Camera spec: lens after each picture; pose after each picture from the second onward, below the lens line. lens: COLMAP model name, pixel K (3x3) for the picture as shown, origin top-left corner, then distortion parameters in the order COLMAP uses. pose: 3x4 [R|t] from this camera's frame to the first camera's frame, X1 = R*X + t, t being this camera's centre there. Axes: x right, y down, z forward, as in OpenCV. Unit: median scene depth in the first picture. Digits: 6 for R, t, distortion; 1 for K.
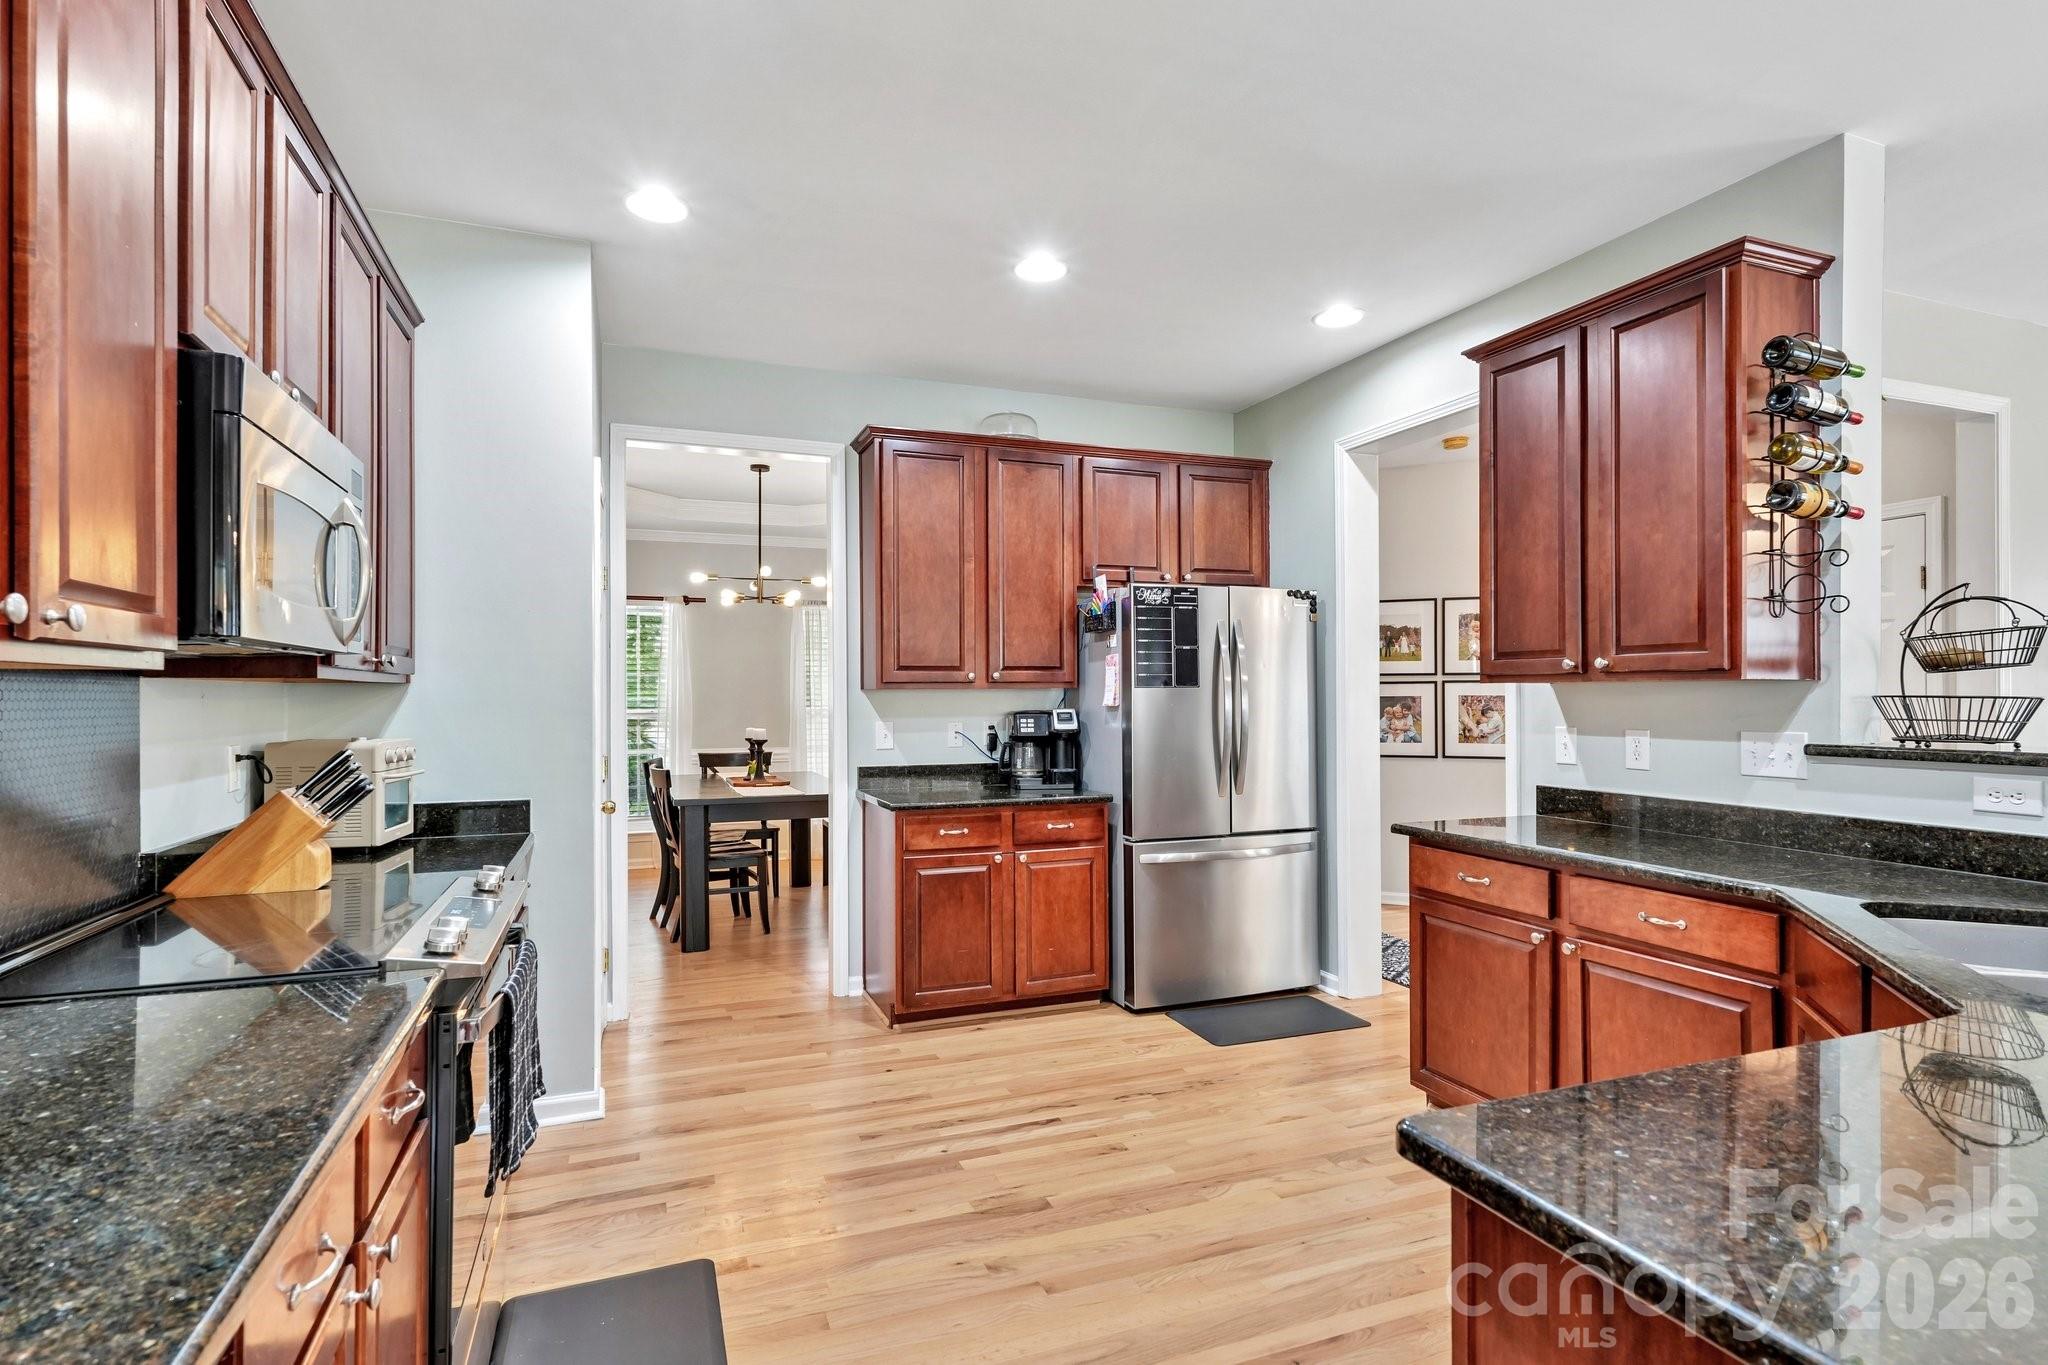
lens RADIAL K [[1013.9, 0, 1024.6], [0, 1013.9, 686.2], [0, 0, 1]] dist [-0.001272, 0.000103]
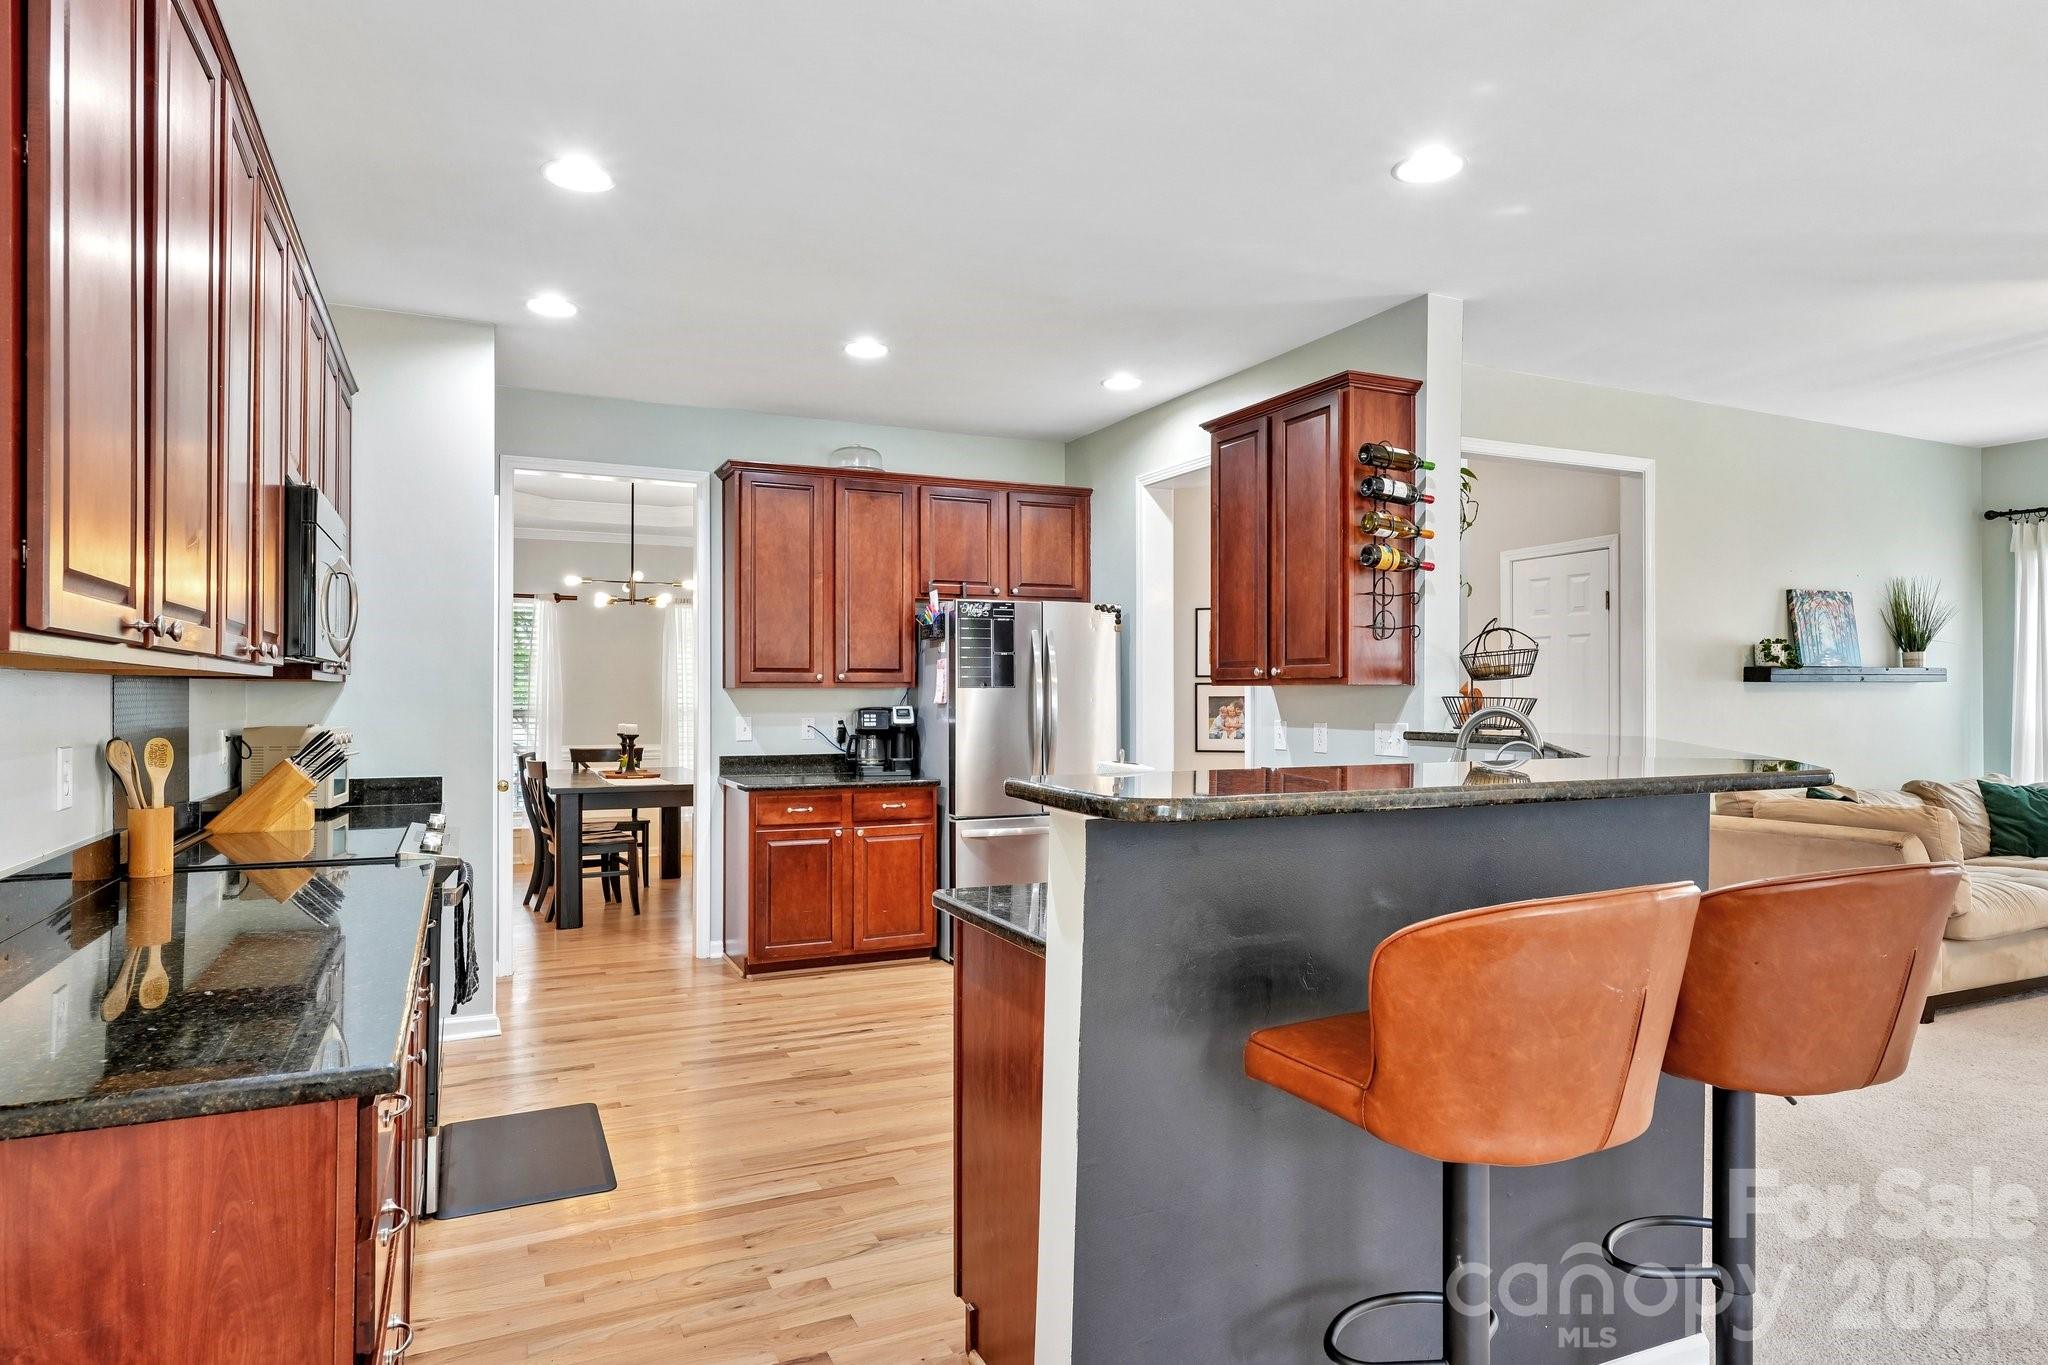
lens RADIAL K [[1157.2, 0, 1020.1], [0, 1157.2, 679.5], [0, 0, 1]] dist [0.003064, -0.002718]
pose [[0.997589, 0.005274, 0.069197, 0.108006], [-0.005001, 0.999979, -0.004125, -0.003630], [-0.069217, 0.003769, 0.997594, -0.422878]]
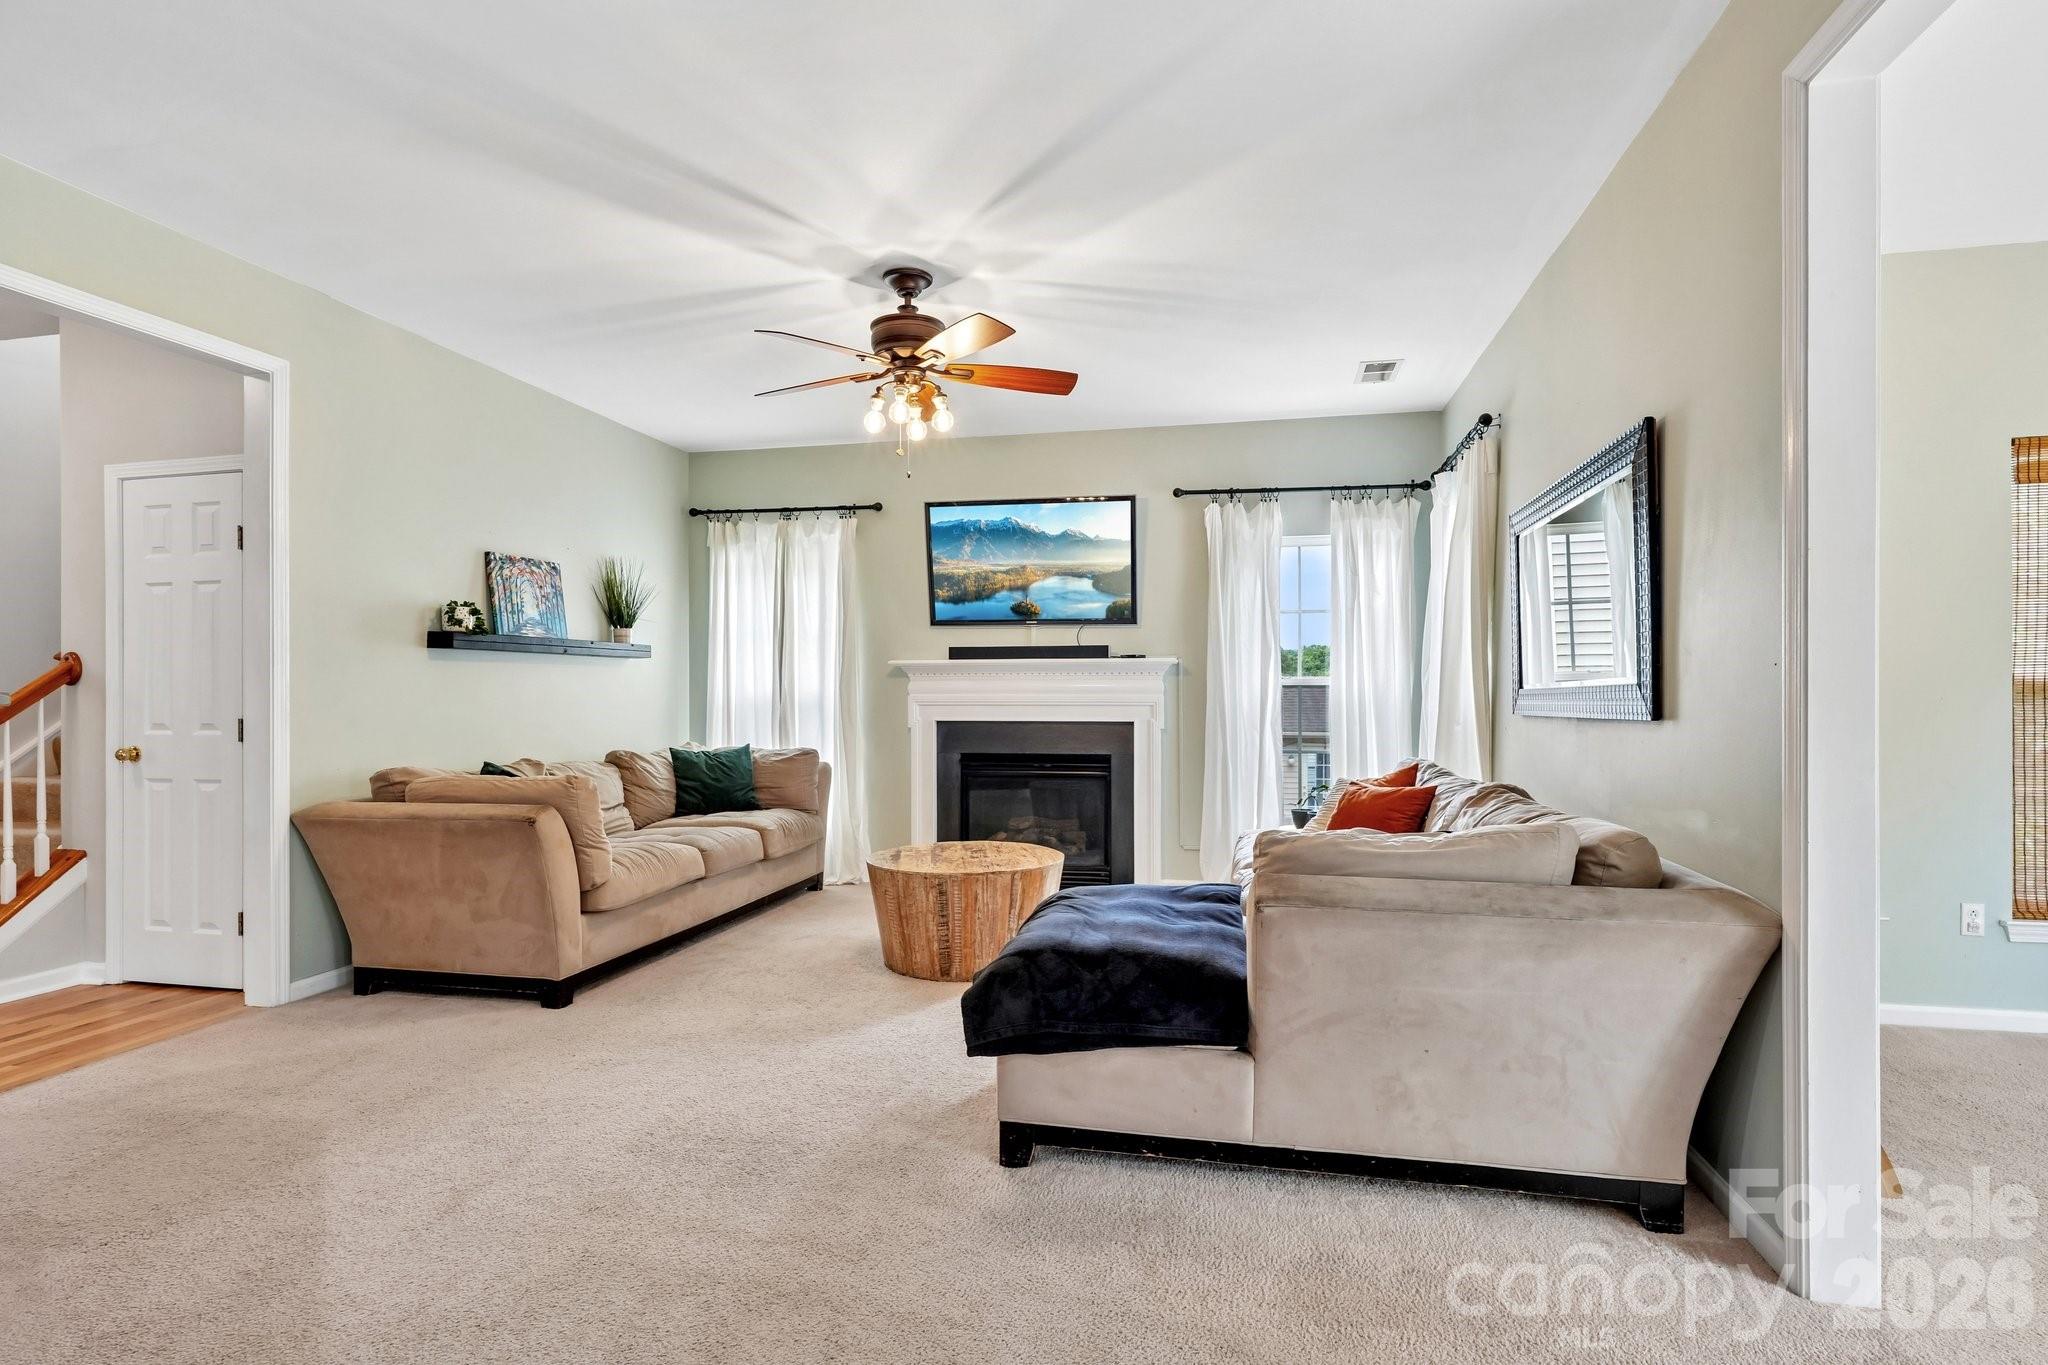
lens RADIAL K [[1013.9, 0, 1042.7], [0, 1013.9, 695.6], [0, 0, 1]] dist [-0.001272, 0.000103]
pose [[0.534536, 0.000943, 0.845145, 0.605813], [-0.006015, 0.999978, 0.002689, 0.041059], [-0.845125, -0.006521, 0.534530, -0.175304]]
